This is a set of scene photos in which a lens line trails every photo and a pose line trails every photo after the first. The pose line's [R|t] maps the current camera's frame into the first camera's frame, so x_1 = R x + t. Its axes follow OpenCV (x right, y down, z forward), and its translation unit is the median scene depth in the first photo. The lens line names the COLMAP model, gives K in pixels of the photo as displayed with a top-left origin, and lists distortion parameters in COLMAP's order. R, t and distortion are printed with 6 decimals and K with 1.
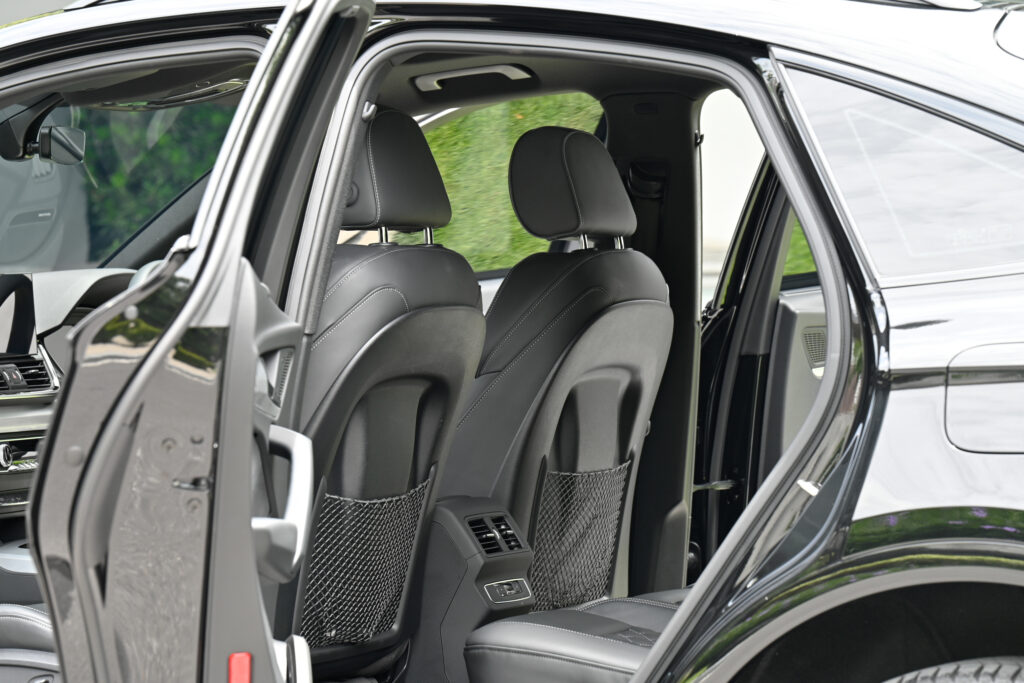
lens RADIAL K [[3951.7, 0, 512.0], [0, 3951.7, 341.5], [0, 0, 1]] dist [0.058826, -0.197479]
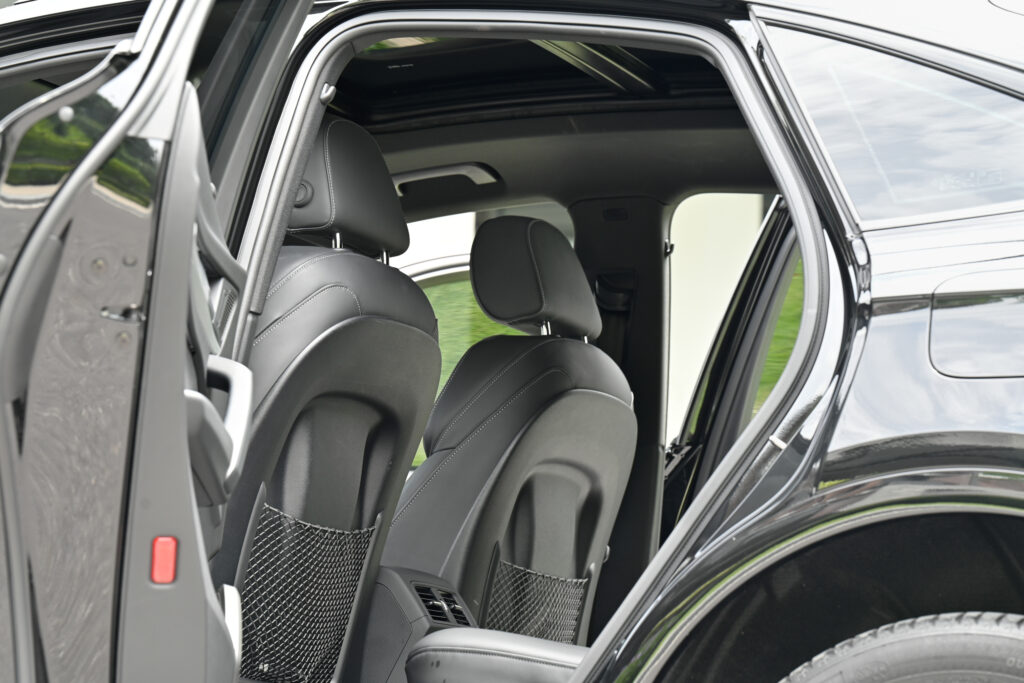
lens RADIAL K [[3951.7, 0, 512.0], [0, 3951.7, 341.5], [0, 0, 1]] dist [0.058826, -0.197479]
pose [[0.999347, 0.035259, 0.007905, 0.002741], [-0.033457, 0.985535, -0.166138, 0.152597], [-0.013649, 0.165765, 0.986071, 0.065992]]
